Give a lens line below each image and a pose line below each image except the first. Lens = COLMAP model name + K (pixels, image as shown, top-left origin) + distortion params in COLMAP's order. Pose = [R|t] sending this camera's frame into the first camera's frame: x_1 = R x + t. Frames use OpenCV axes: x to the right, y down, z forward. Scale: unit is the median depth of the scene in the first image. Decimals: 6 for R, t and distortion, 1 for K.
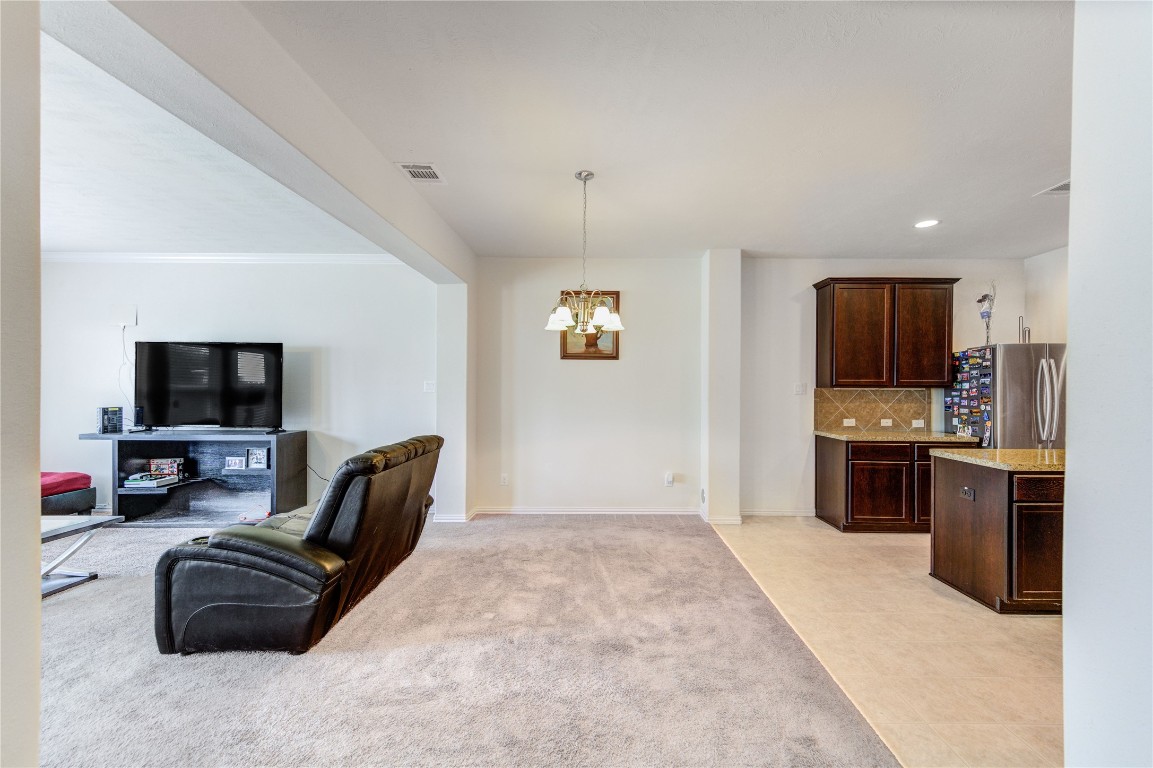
lens RADIAL K [[463.4, 0, 593.8], [0, 463.4, 389.9], [0, 0, 1]] dist [0.001285, 0.000045]
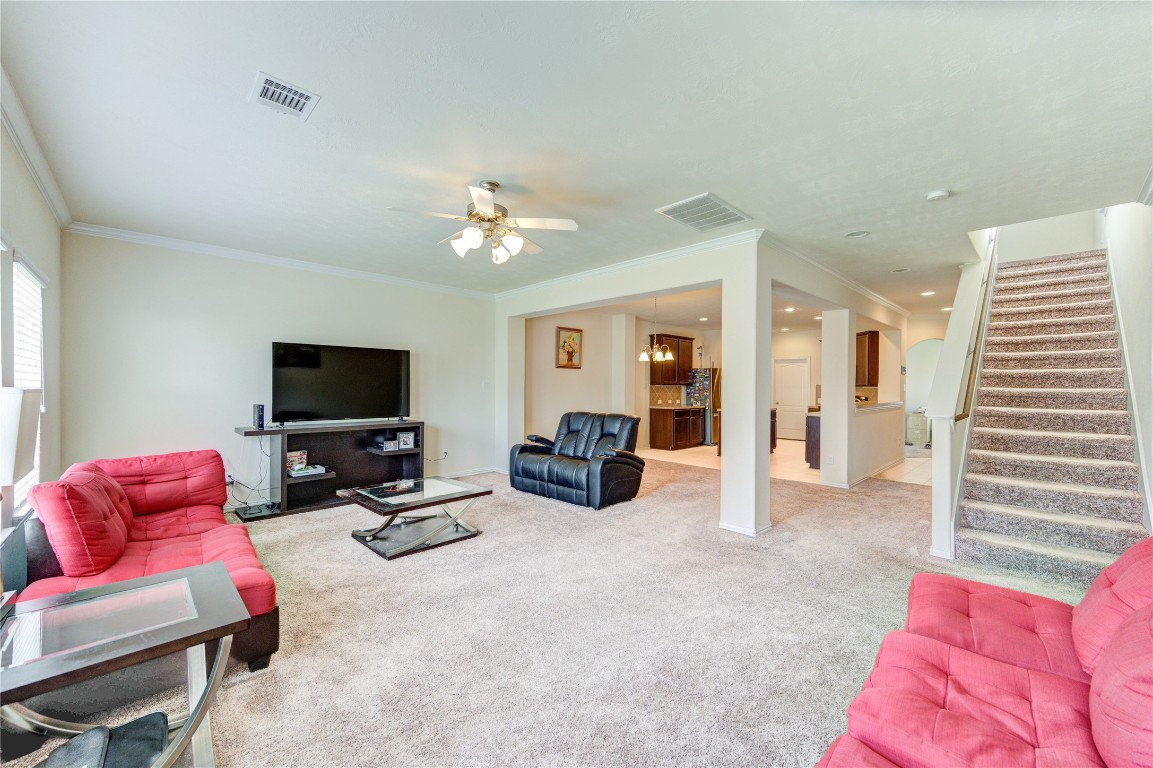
lens RADIAL K [[450.8, 0, 579.6], [0, 450.8, 389.5], [0, 0, 1]] dist [0.002776, 0.000145]
pose [[0.715923, -0.007120, 0.698143, -1.216482], [0.001641, 0.999962, 0.008515, -0.003977], [-0.698177, -0.004950, 0.715908, -0.220504]]
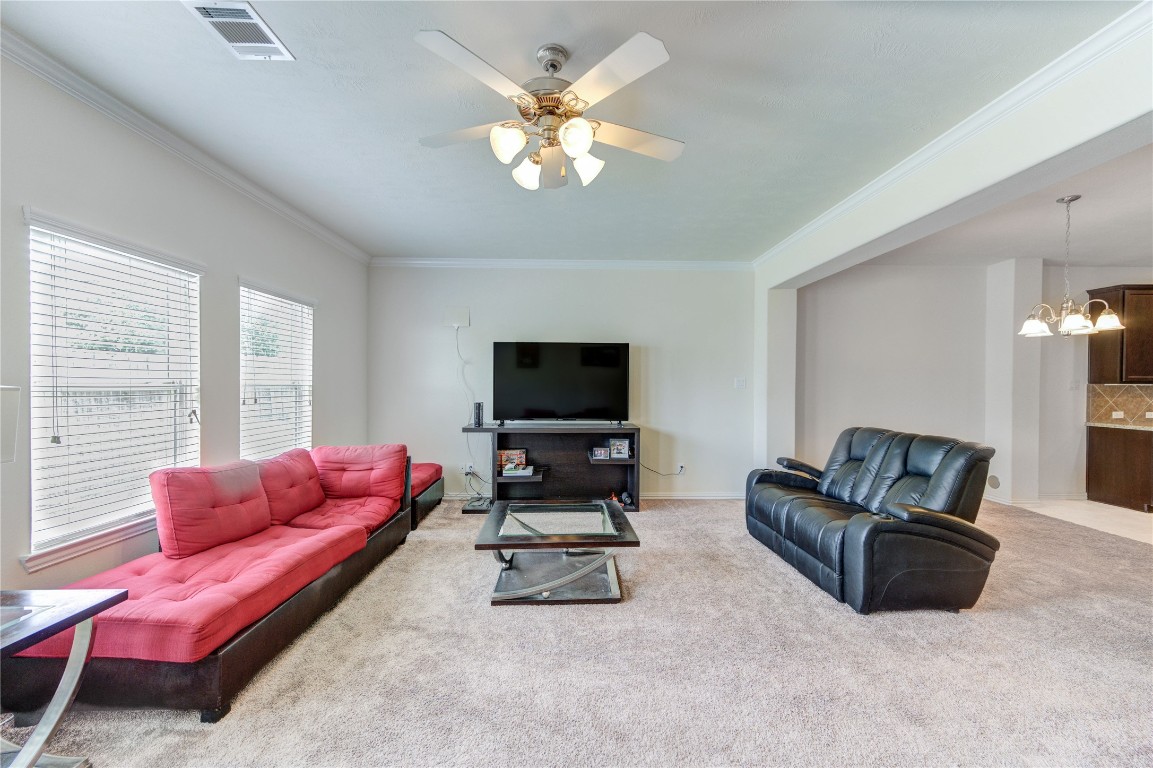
lens RADIAL K [[450.8, 0, 579.6], [0, 450.8, 389.5], [0, 0, 1]] dist [0.002776, 0.000145]
pose [[0.999703, -0.001724, 0.024327, -0.820915], [0.001489, 0.999952, 0.009690, -0.003040], [-0.024342, -0.009651, 0.999657, -0.055697]]
